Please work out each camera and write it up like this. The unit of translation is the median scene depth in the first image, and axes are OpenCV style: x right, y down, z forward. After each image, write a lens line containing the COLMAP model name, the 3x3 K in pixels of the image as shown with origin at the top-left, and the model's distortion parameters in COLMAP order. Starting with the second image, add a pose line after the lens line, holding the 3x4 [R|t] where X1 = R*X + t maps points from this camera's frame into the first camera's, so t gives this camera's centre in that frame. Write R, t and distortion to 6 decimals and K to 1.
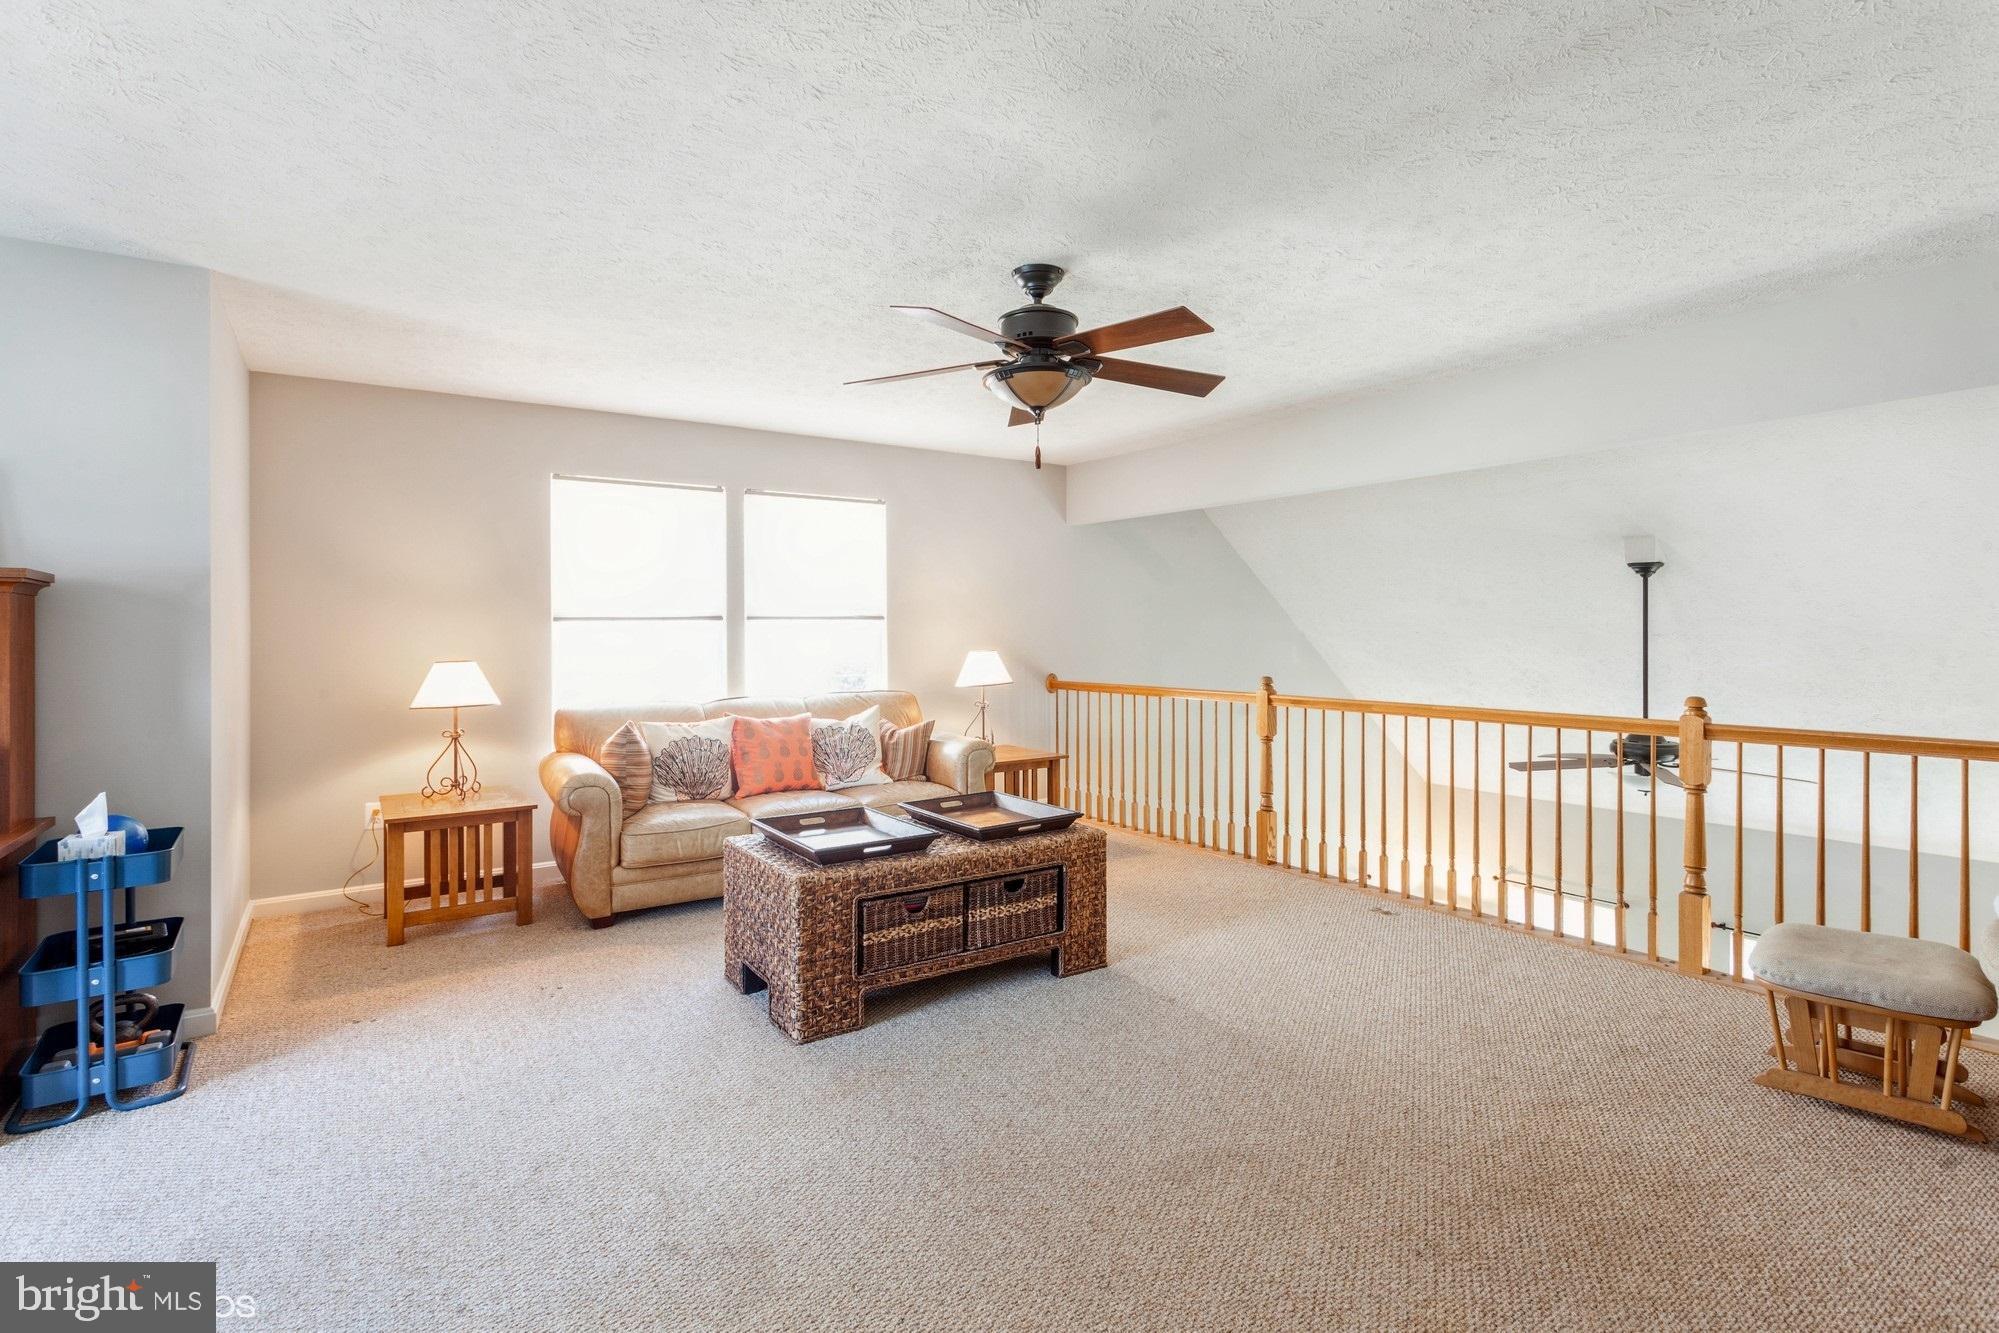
lens RADIAL K [[1002.8, 0, 1001.3], [0, 1002.8, 602.8], [0, 0, 1]] dist [0.001653, 0.000263]
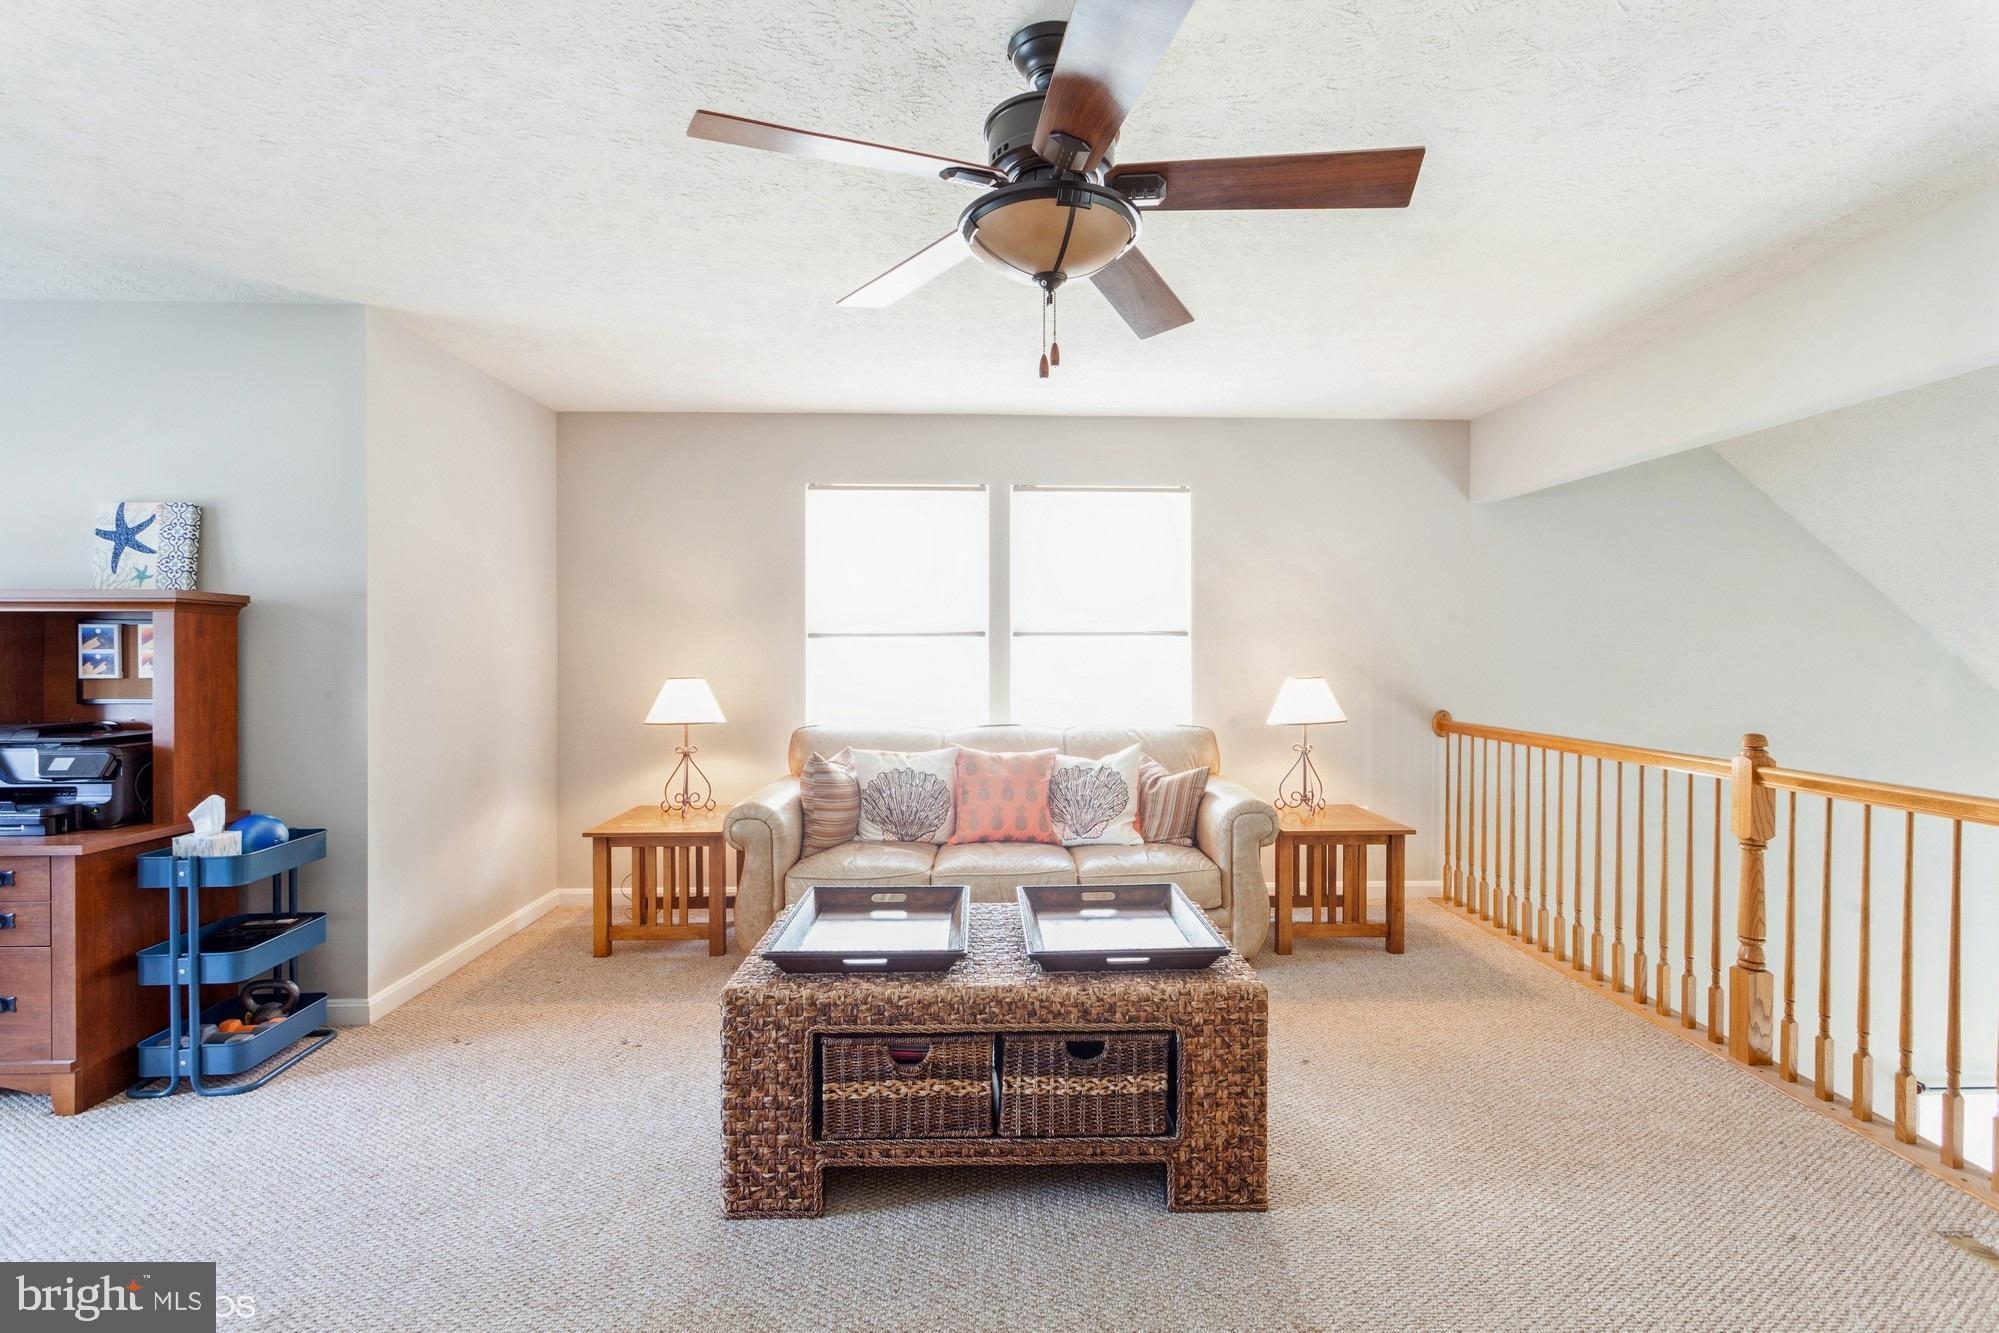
lens RADIAL K [[962.7, 0, 1003.2], [0, 962.7, 649.2], [0, 0, 1]] dist [0.003844, 0.000096]
pose [[0.842974, 0.005480, -0.537927, 0.289081], [0.009355, 0.999648, 0.024844, 0.011414], [0.537873, -0.025975, 0.842625, 0.450136]]
